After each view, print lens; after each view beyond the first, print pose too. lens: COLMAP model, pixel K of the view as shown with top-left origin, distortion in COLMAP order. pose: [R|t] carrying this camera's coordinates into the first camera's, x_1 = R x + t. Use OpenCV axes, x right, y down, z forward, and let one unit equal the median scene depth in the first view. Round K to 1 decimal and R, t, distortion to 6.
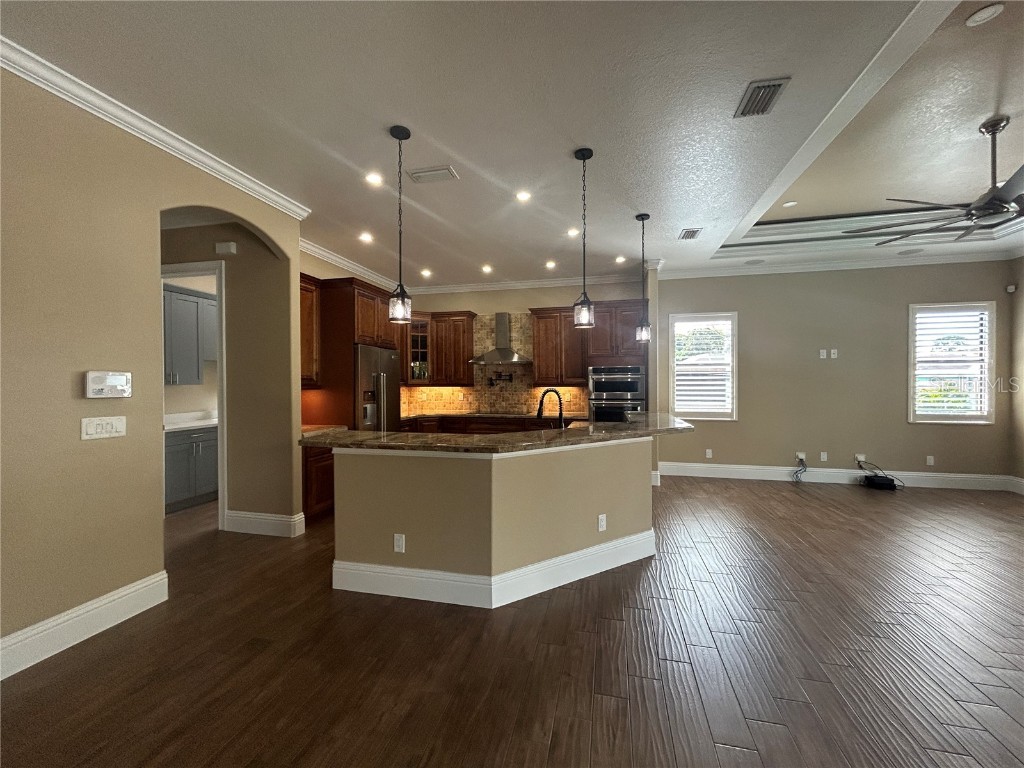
lens RADIAL K [[415.4, 0, 512.7], [0, 415.4, 384.2], [0, 0, 1]] dist [0.003445, -0.000508]
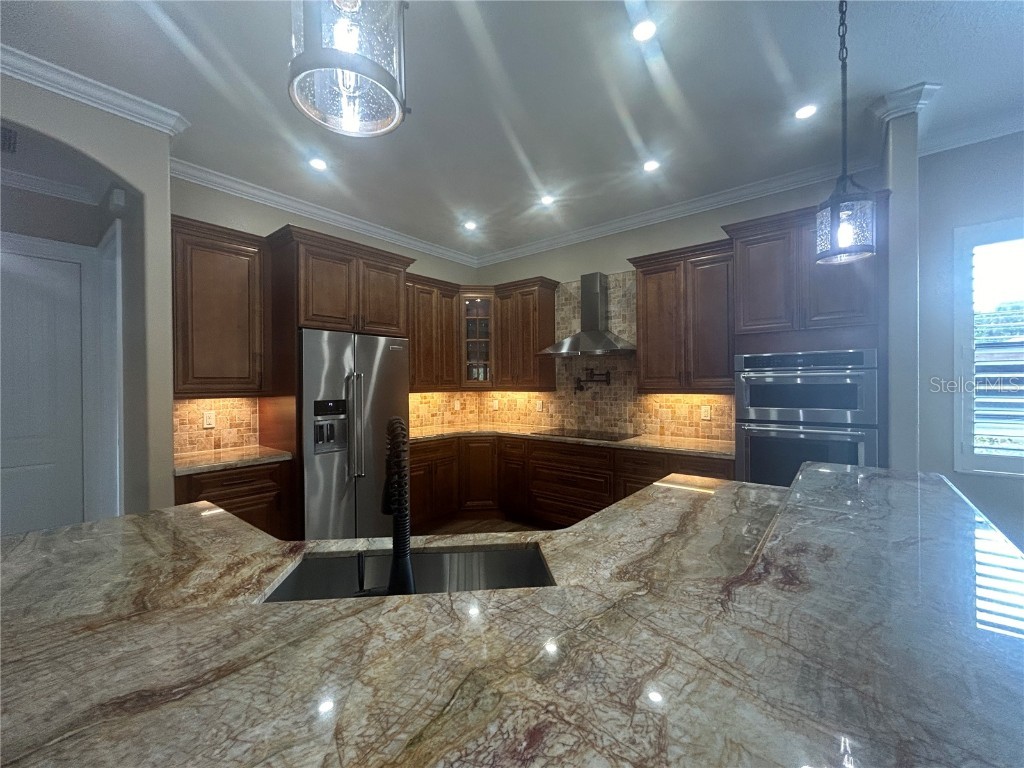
lens RADIAL K [[415.4, 0, 511.9], [0, 415.4, 374.0], [0, 0, 1]] dist [0.003445, -0.000508]
pose [[0.897274, -0.009490, -0.441373, 0.154562], [0.000032, 0.999770, -0.021431, -0.008645], [0.441475, 0.019215, 0.897068, 0.418740]]
